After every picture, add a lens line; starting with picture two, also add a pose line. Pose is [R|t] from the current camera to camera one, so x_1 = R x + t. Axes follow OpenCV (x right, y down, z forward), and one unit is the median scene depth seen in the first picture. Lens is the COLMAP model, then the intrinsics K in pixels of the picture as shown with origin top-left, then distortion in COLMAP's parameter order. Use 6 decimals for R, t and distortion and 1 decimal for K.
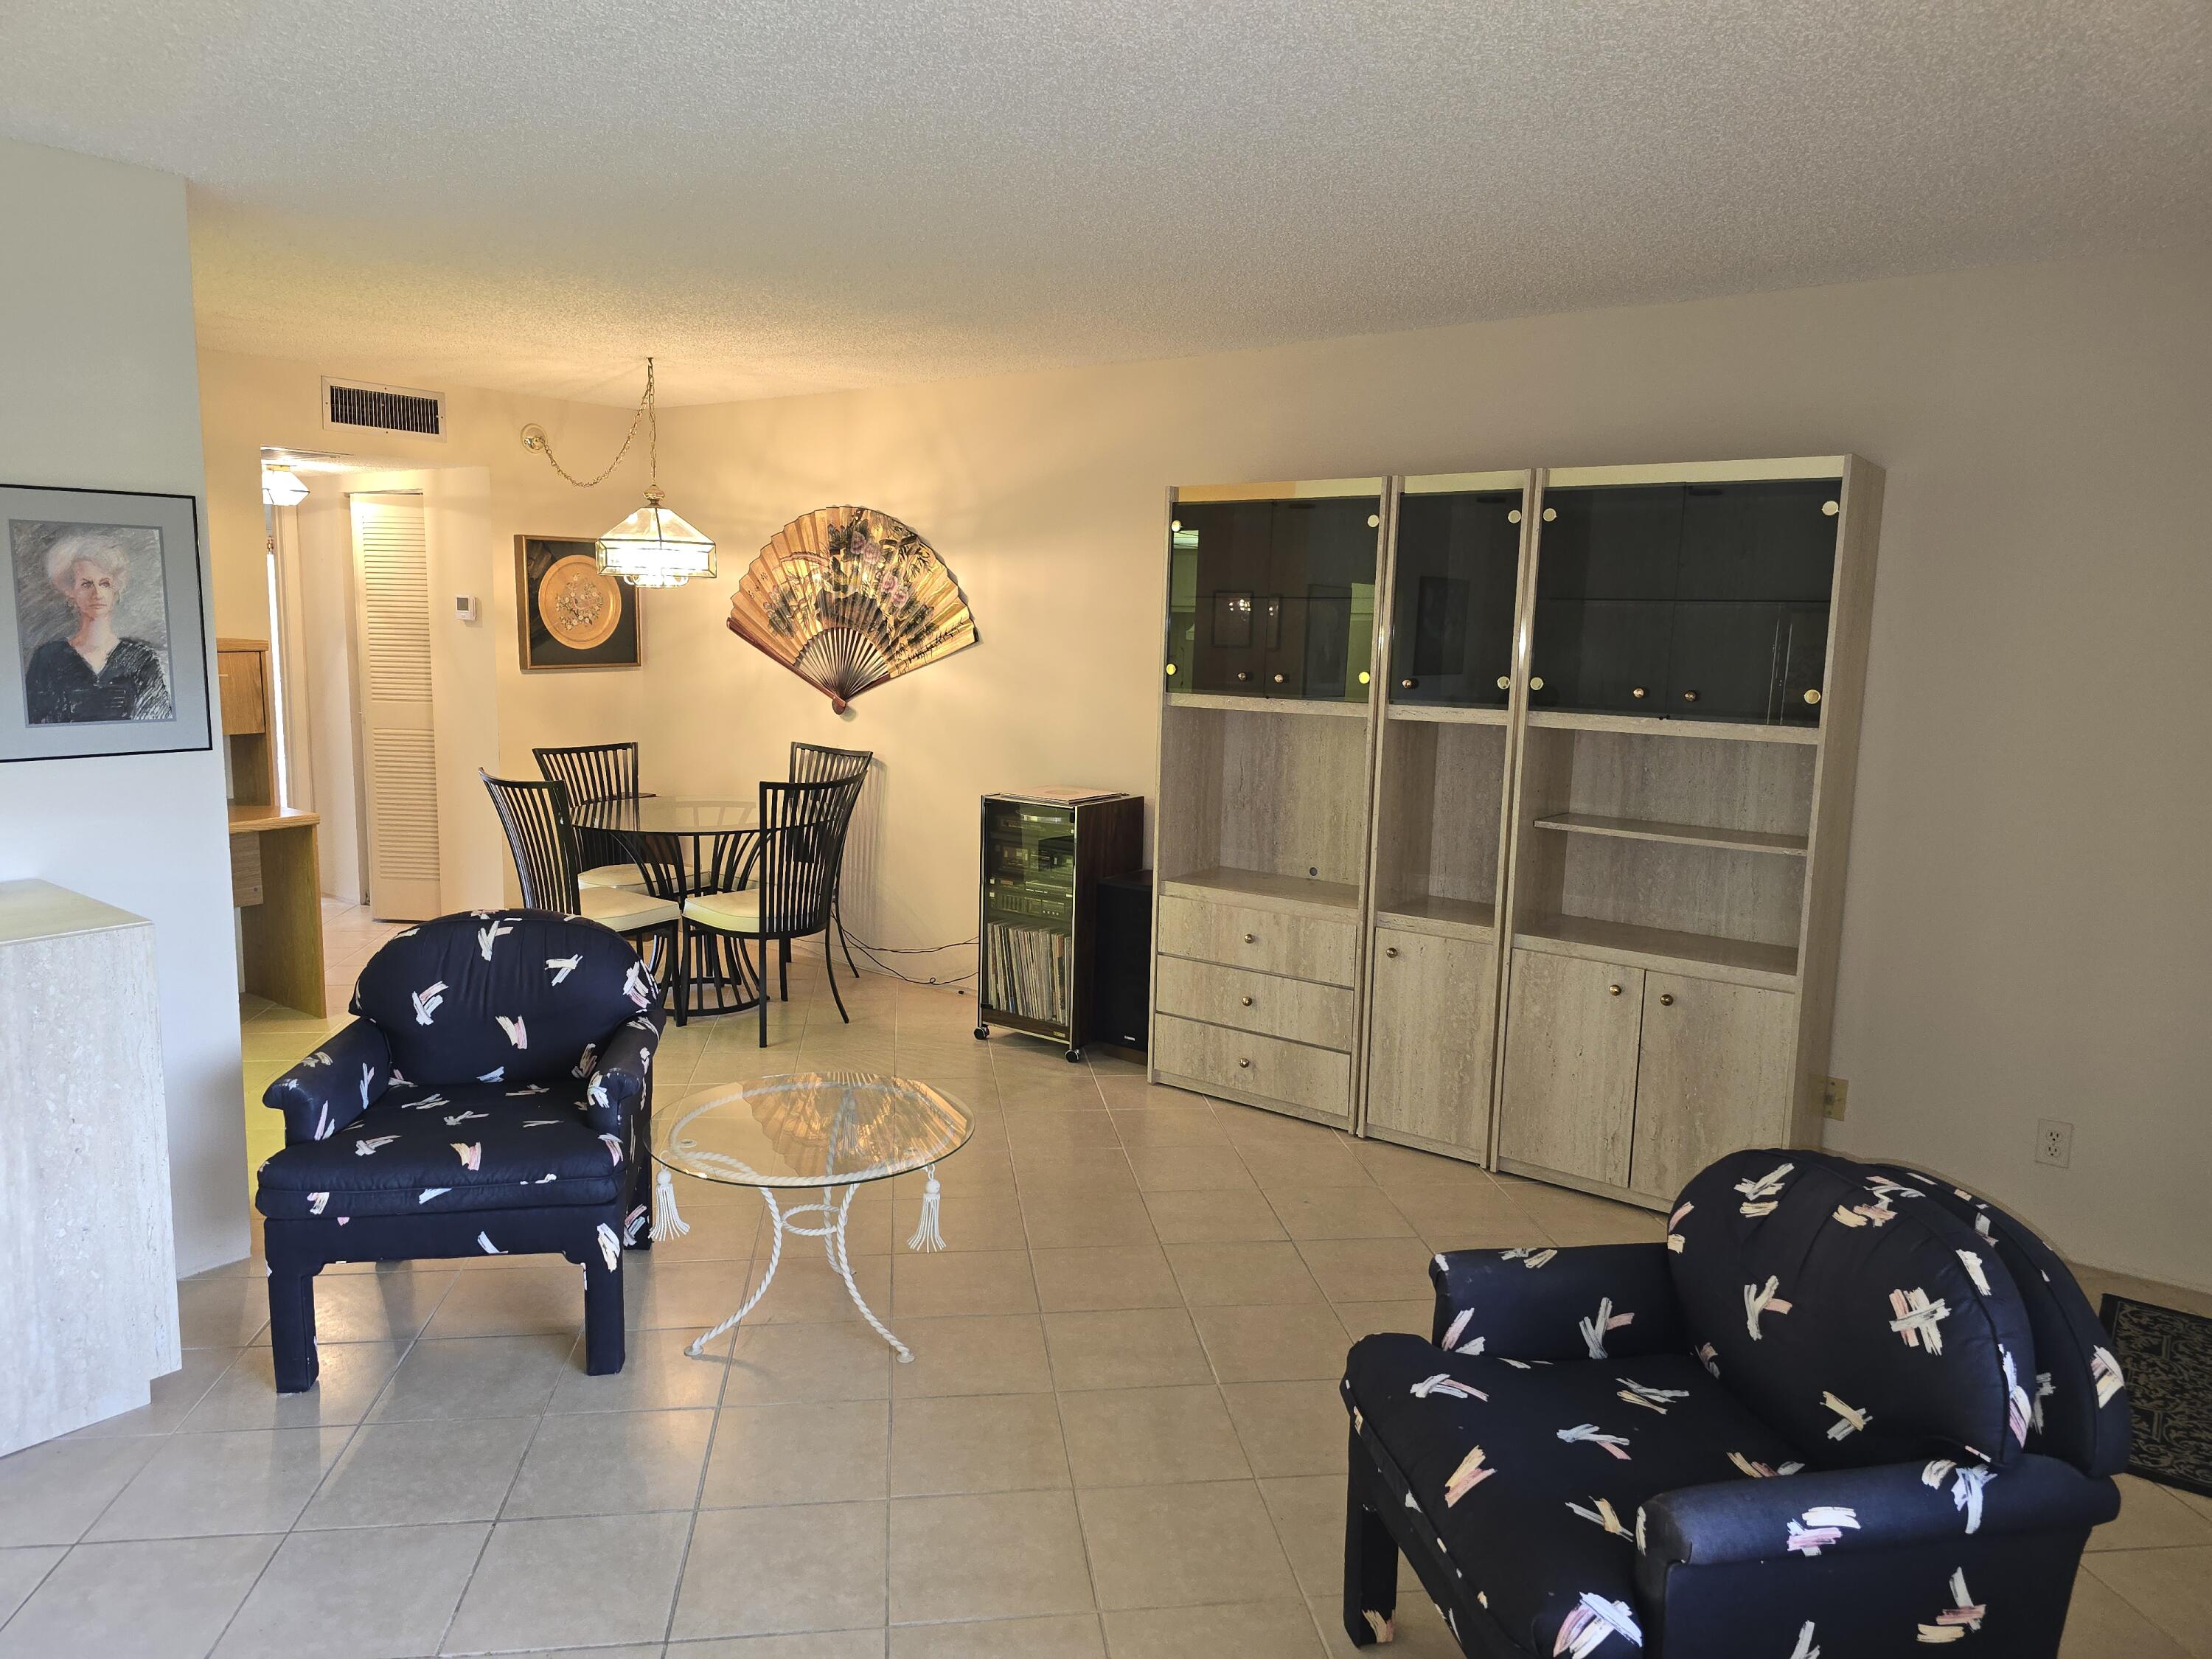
lens RADIAL K [[1494.0, 0, 1099.5], [0, 1494.0, 823.9], [0, 0, 1]] dist [0.023609, -0.001544]
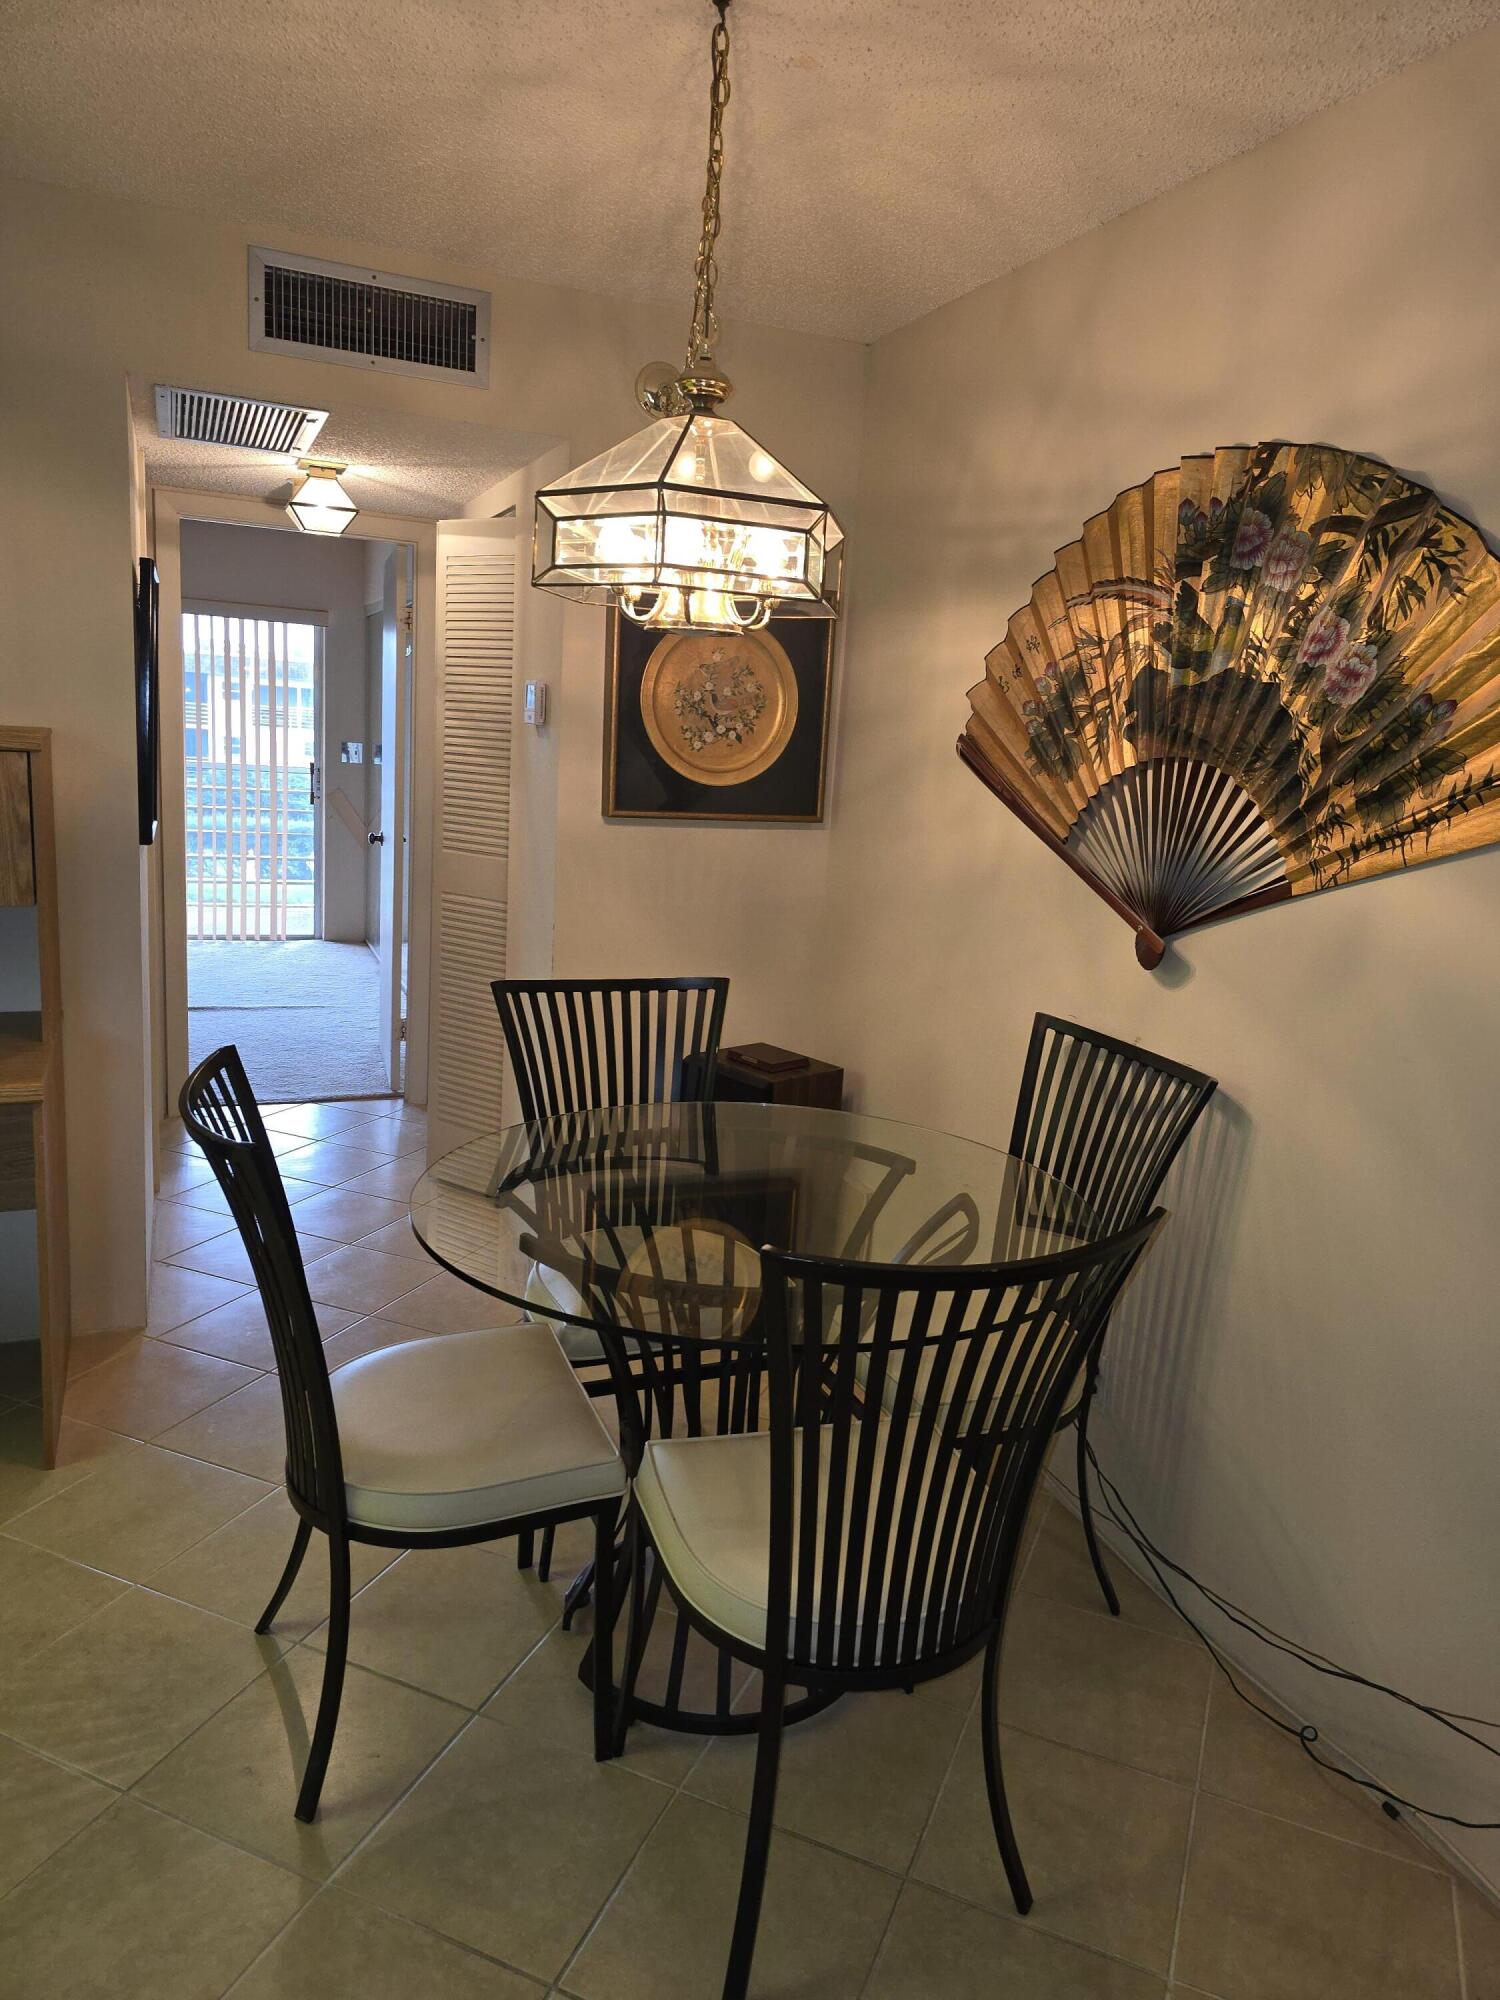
lens RADIAL K [[1350.8, 0, 749.3], [0, 1350.8, 993.7], [0, 0, 1]] dist [0.023609, -0.001544]
pose [[0.861067, 0.125626, -0.492728, -0.084653], [-0.115531, 0.991993, 0.051021, -0.073646], [0.495192, 0.012993, 0.868686, 0.626707]]
